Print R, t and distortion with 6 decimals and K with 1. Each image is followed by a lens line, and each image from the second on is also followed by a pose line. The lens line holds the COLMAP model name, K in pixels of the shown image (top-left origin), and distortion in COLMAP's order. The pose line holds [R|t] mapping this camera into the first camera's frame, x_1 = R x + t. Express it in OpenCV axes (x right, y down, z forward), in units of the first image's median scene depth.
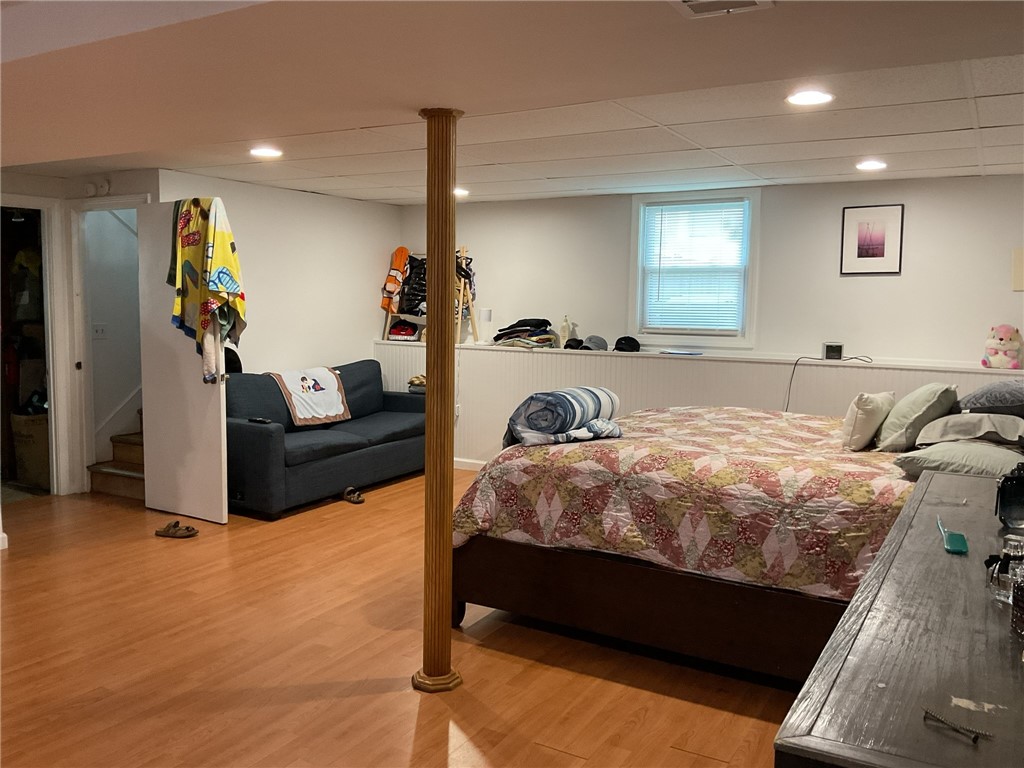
lens RADIAL K [[843.6, 0, 512.0], [0, 843.6, 384.0], [0, 0, 1]] dist [0.119845, -0.237897]
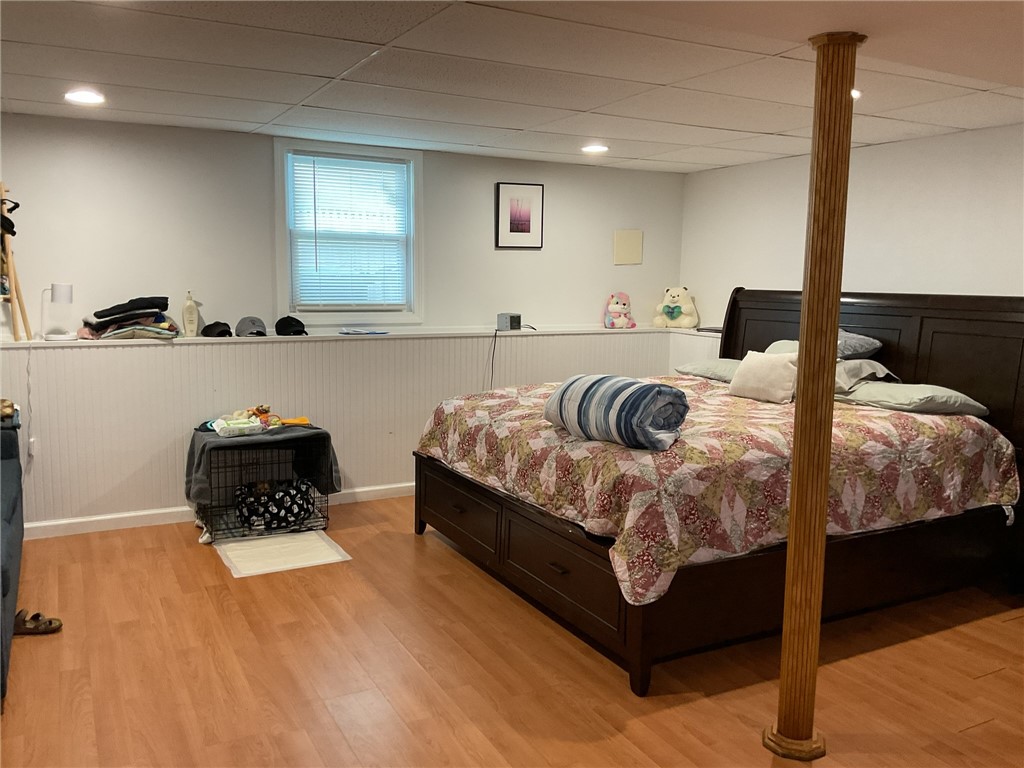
lens RADIAL K [[843.6, 0, 512.0], [0, 843.6, 384.0], [0, 0, 1]] dist [0.119845, -0.237897]
pose [[0.525449, -0.114364, 0.843104, -0.615199], [0.080880, 0.993152, 0.084310, -0.060270], [-0.846972, 0.023890, 0.531101, 0.546667]]
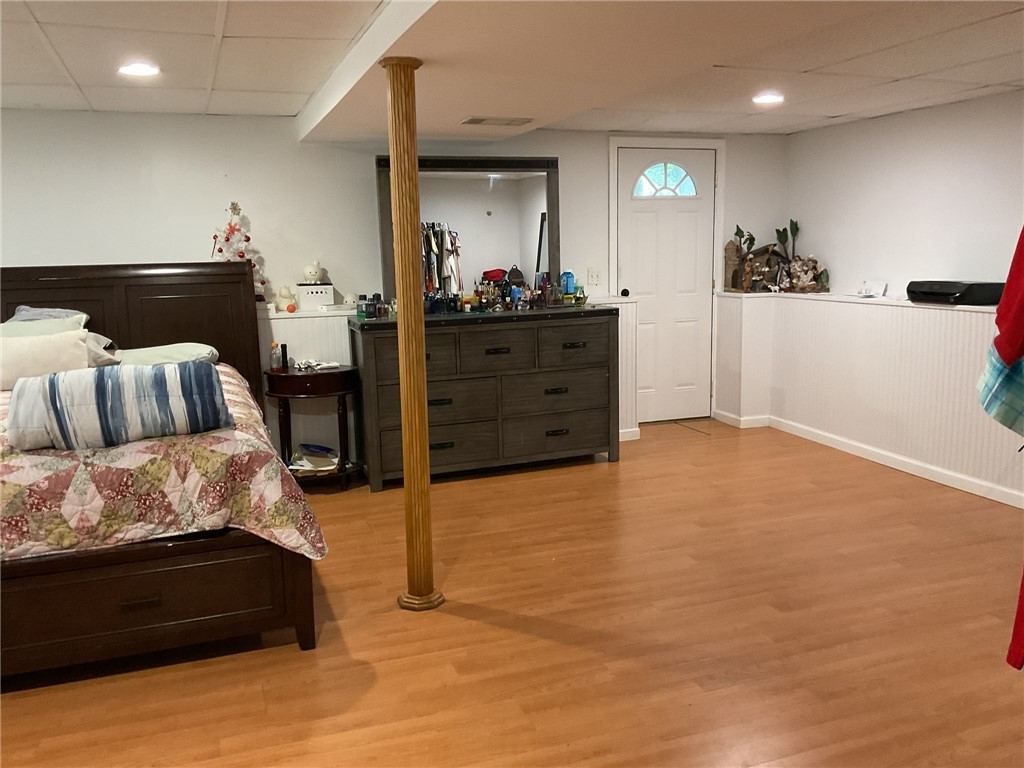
lens RADIAL K [[843.6, 0, 512.0], [0, 843.6, 384.0], [0, 0, 1]] dist [0.119845, -0.237897]
pose [[-0.768531, -0.100363, 0.631892, -0.575411], [0.073714, 0.967154, 0.243266, -0.118185], [-0.635552, 0.233537, -0.735890, 1.150075]]
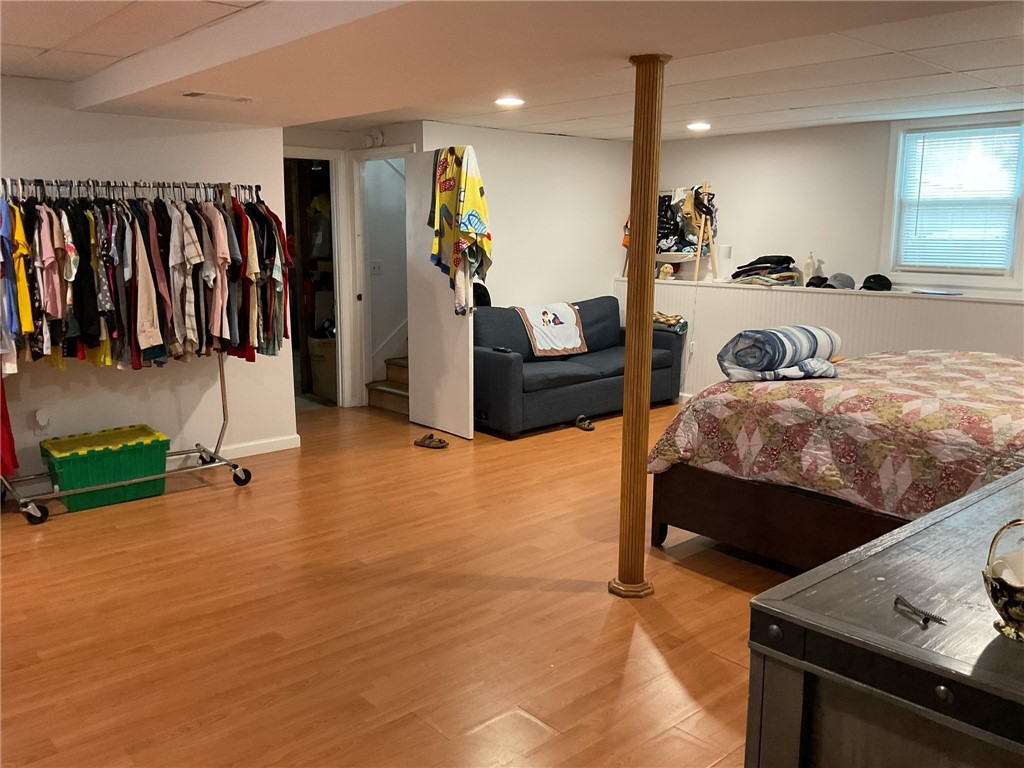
lens RADIAL K [[843.6, 0, 512.0], [0, 843.6, 384.0], [0, 0, 1]] dist [0.119845, -0.237897]
pose [[0.951733, 0.047330, -0.303255, 0.060420], [-0.024766, 0.996659, 0.077826, 0.001808], [0.305926, -0.066559, 0.949726, -0.050757]]
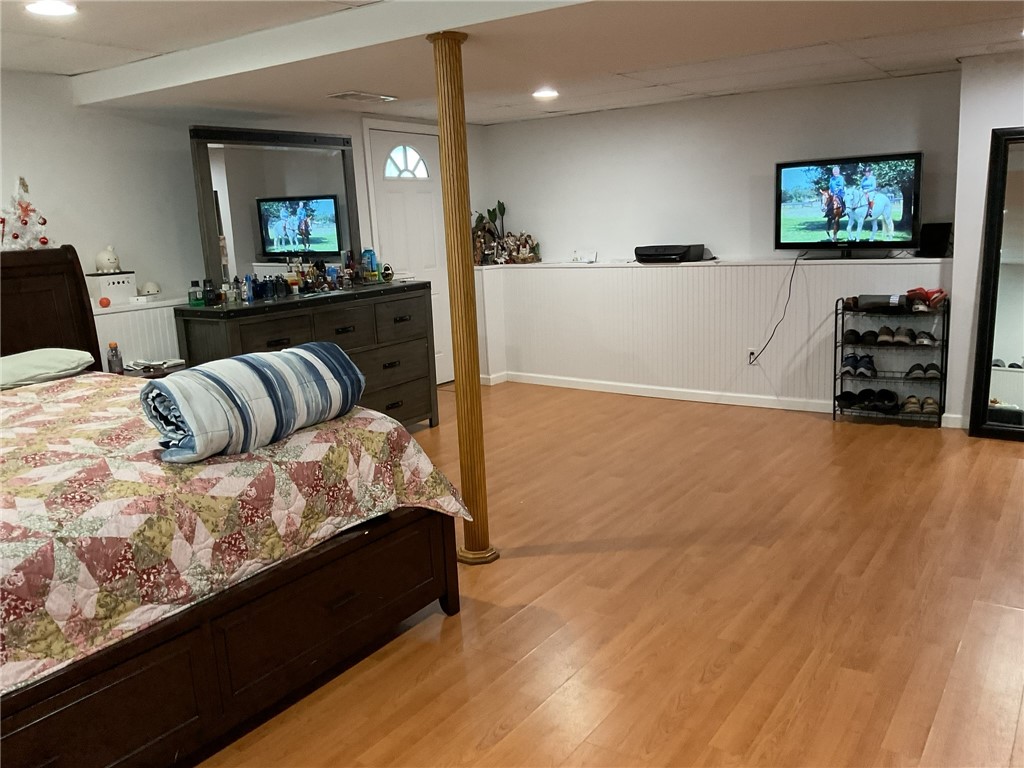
lens RADIAL K [[843.6, 0, 512.0], [0, 843.6, 384.0], [0, 0, 1]] dist [0.119845, -0.237897]
pose [[-0.996838, 0.015729, 0.077893, -0.156264], [0.037629, 0.956785, 0.288352, -0.134374], [-0.069991, 0.290371, -0.954351, 1.394436]]
